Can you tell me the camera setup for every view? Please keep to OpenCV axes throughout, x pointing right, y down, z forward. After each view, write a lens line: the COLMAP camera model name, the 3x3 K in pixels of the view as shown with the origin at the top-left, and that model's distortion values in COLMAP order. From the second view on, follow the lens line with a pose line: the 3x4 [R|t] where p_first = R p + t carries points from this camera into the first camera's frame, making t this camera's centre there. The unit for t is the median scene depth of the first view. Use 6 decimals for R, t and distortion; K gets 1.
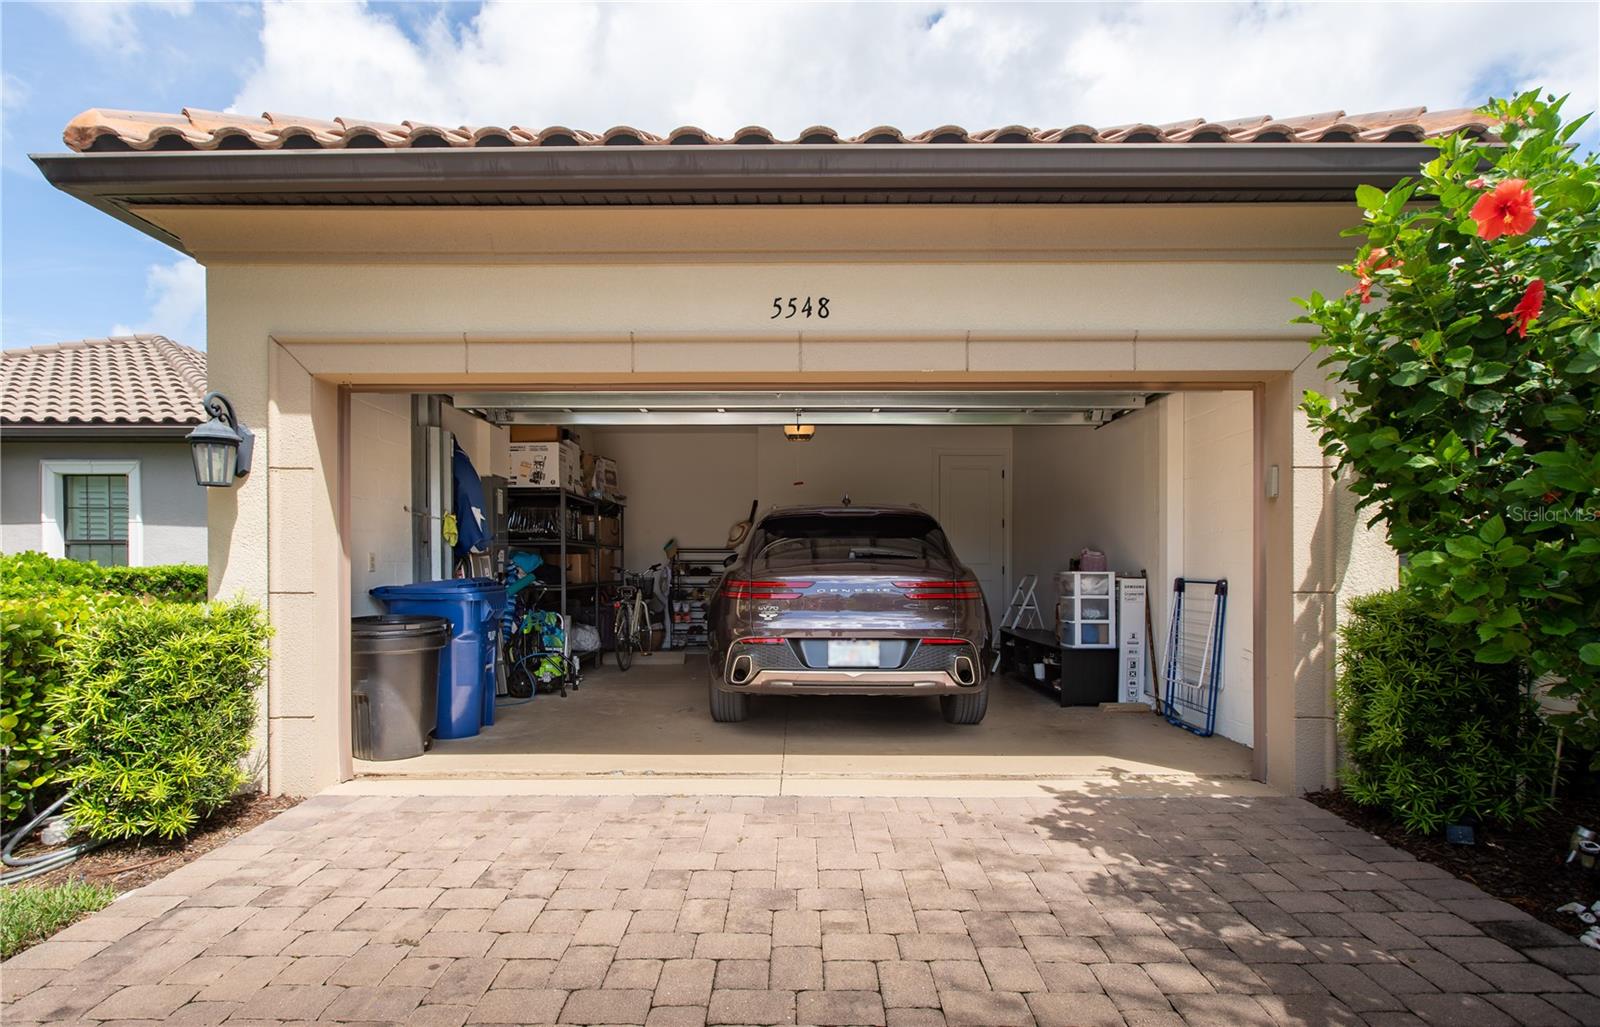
lens RADIAL K [[798.0, 0, 795.5], [0, 798.0, 569.7], [0, 0, 1]] dist [0.003994, 0.001014]
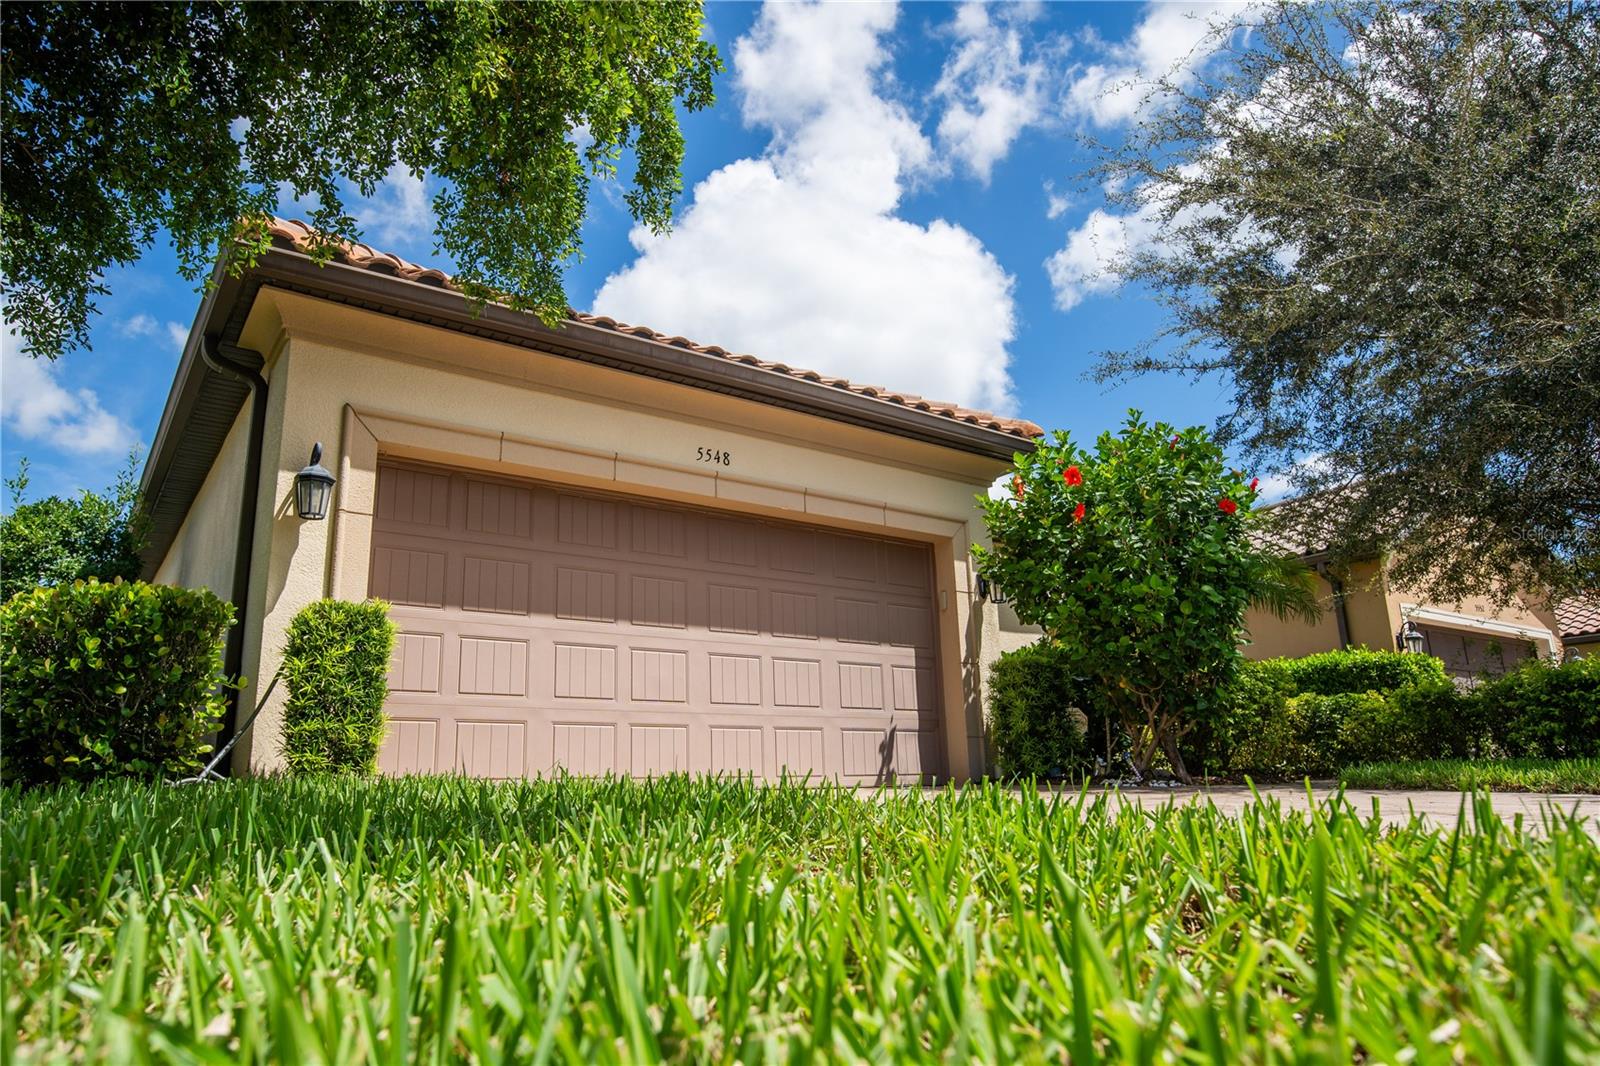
lens RADIAL K [[1046.9, 0, 789.7], [0, 1046.9, 532.4], [0, 0, 1]] dist [0.000857, 0.006180]
pose [[0.805125, 0.125325, 0.579713, -1.012853], [0.032973, 0.966451, -0.254725, 0.320567], [-0.592188, 0.224200, 0.773982, -0.584183]]
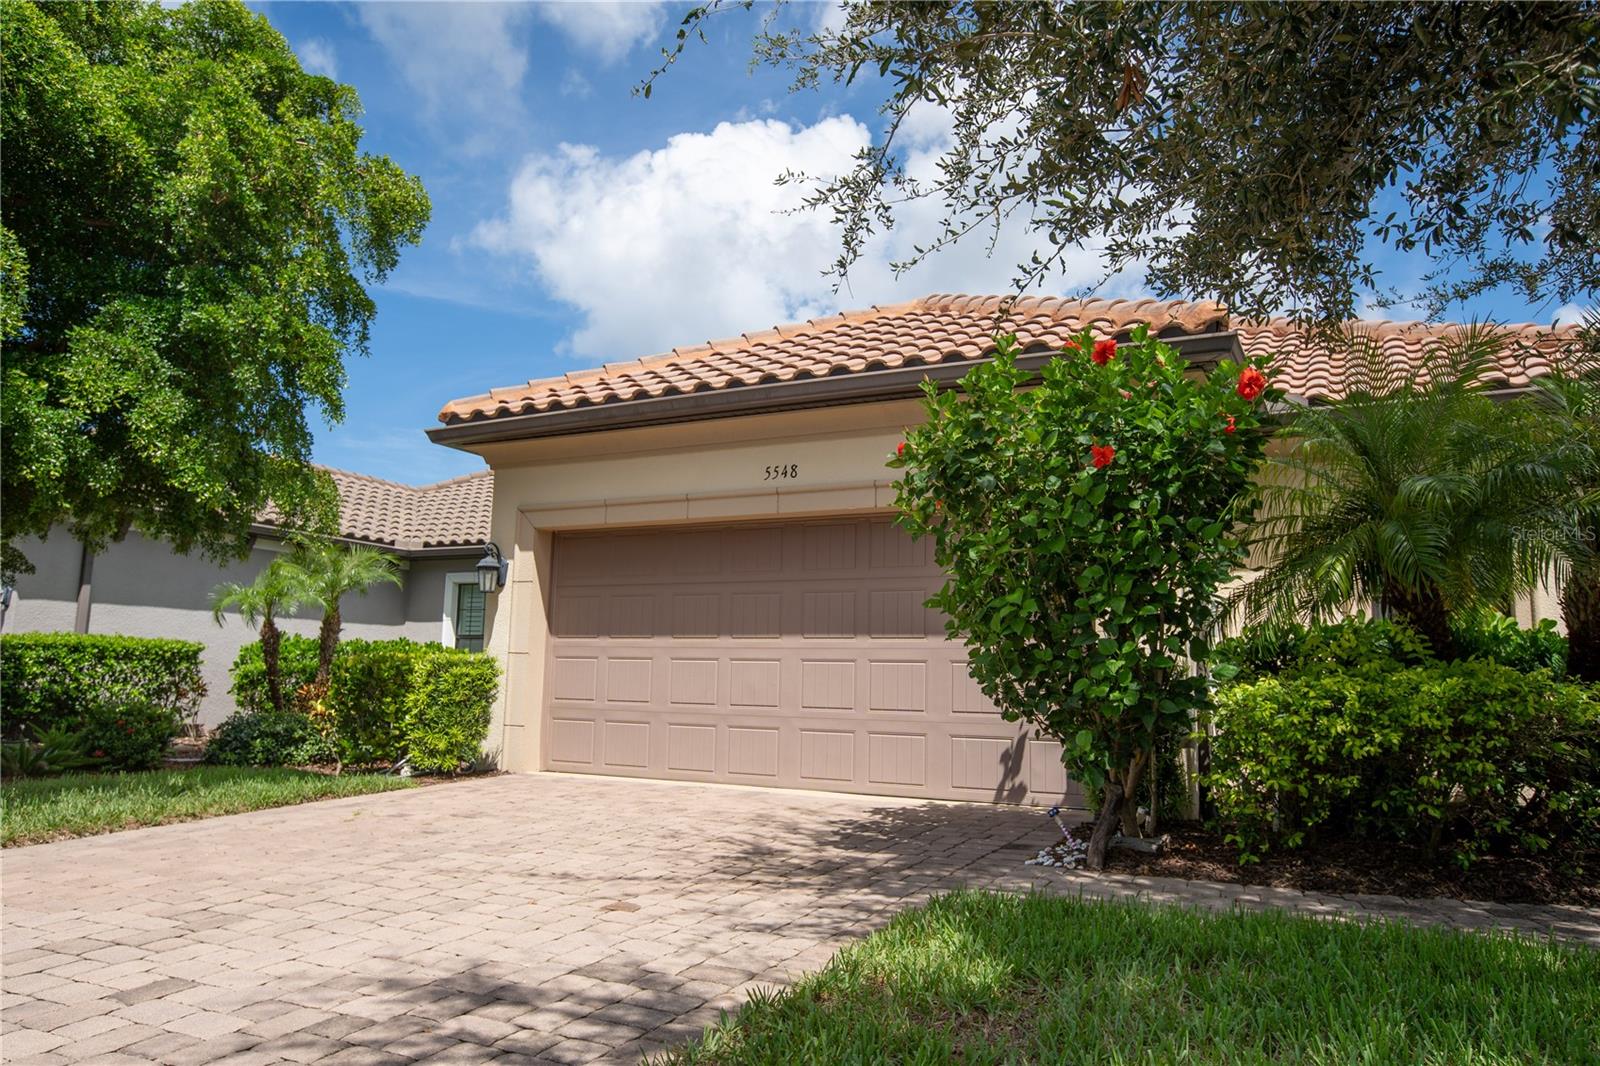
lens RADIAL K [[1132.7, 0, 796.4], [0, 1132.7, 524.0], [0, 0, 1]] dist [-0.000407, 0.003473]
pose [[0.887395, -0.045710, -0.458738, 1.058586], [-0.023678, 0.989240, -0.144373, 0.093774], [0.460401, 0.138978, 0.876764, -0.930324]]
